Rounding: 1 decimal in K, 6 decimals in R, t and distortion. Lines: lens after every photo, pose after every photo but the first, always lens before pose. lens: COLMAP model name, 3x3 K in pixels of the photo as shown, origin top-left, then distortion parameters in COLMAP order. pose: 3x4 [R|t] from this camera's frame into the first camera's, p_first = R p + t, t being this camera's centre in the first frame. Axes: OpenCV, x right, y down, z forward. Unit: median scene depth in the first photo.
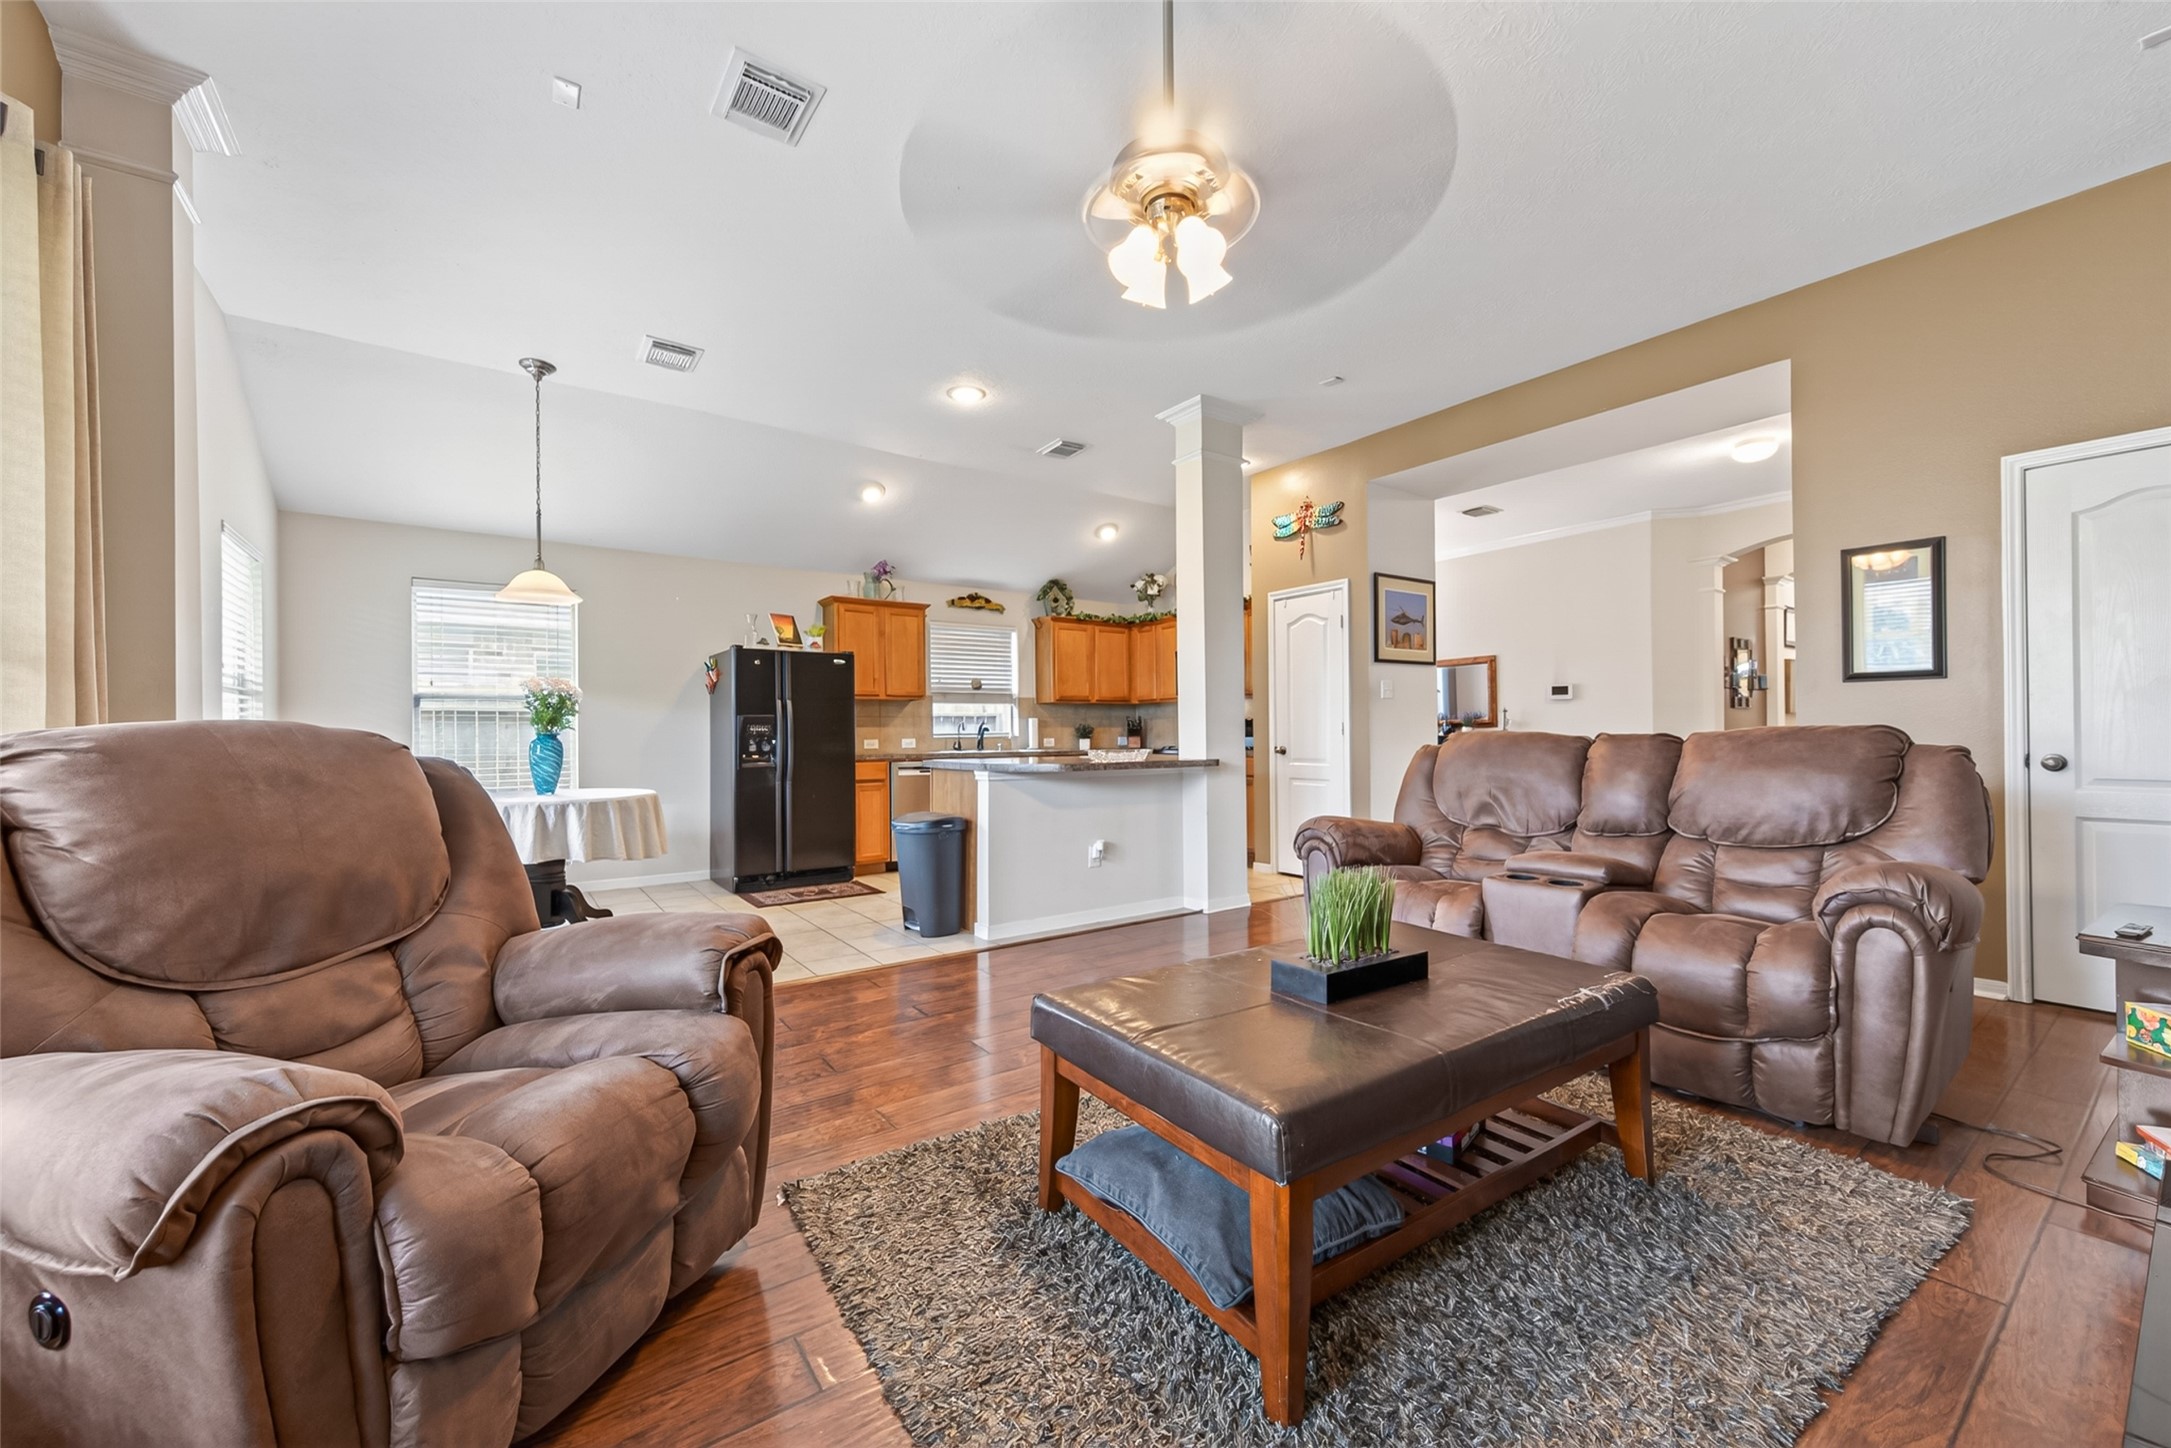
lens RADIAL K [[844.3, 0, 1088.7], [0, 844.3, 730.2], [0, 0, 1]] dist [-0.000698, -0.000021]
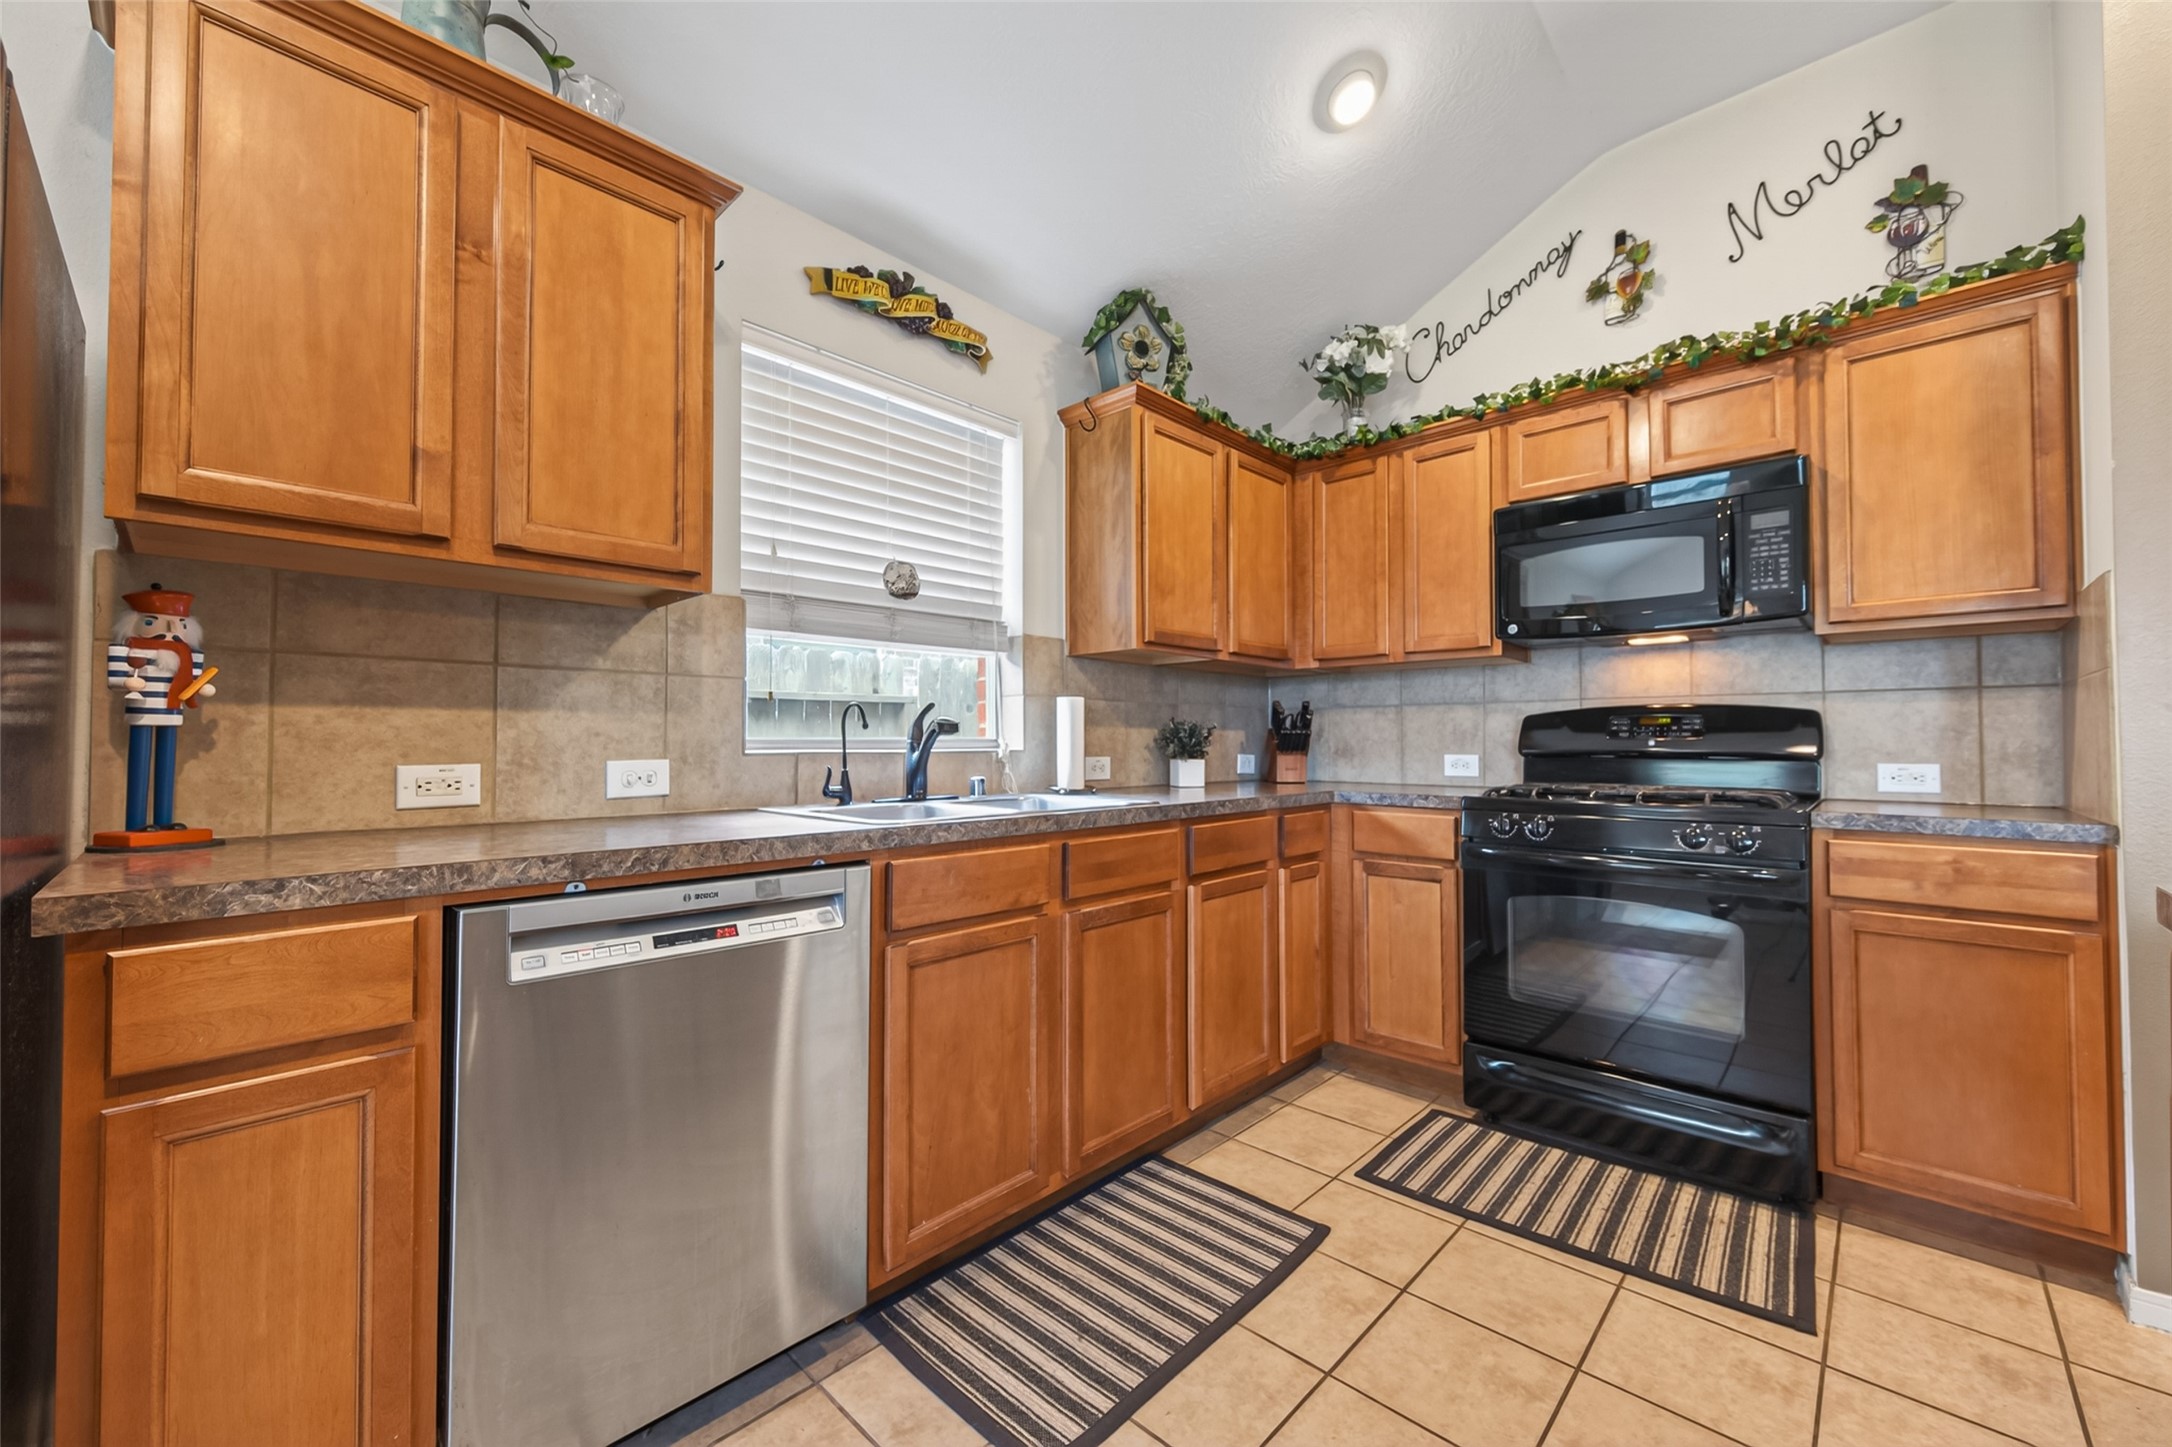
lens RADIAL K [[844.7, 0, 1091.8], [0, 844.7, 723.2], [0, 0, 1]] dist [-0.000698, -0.000021]
pose [[0.979153, 0.015362, 0.202541, -0.123197], [-0.012113, 0.999777, -0.017275, 0.001549], [-0.202761, 0.014462, 0.979121, 0.671658]]
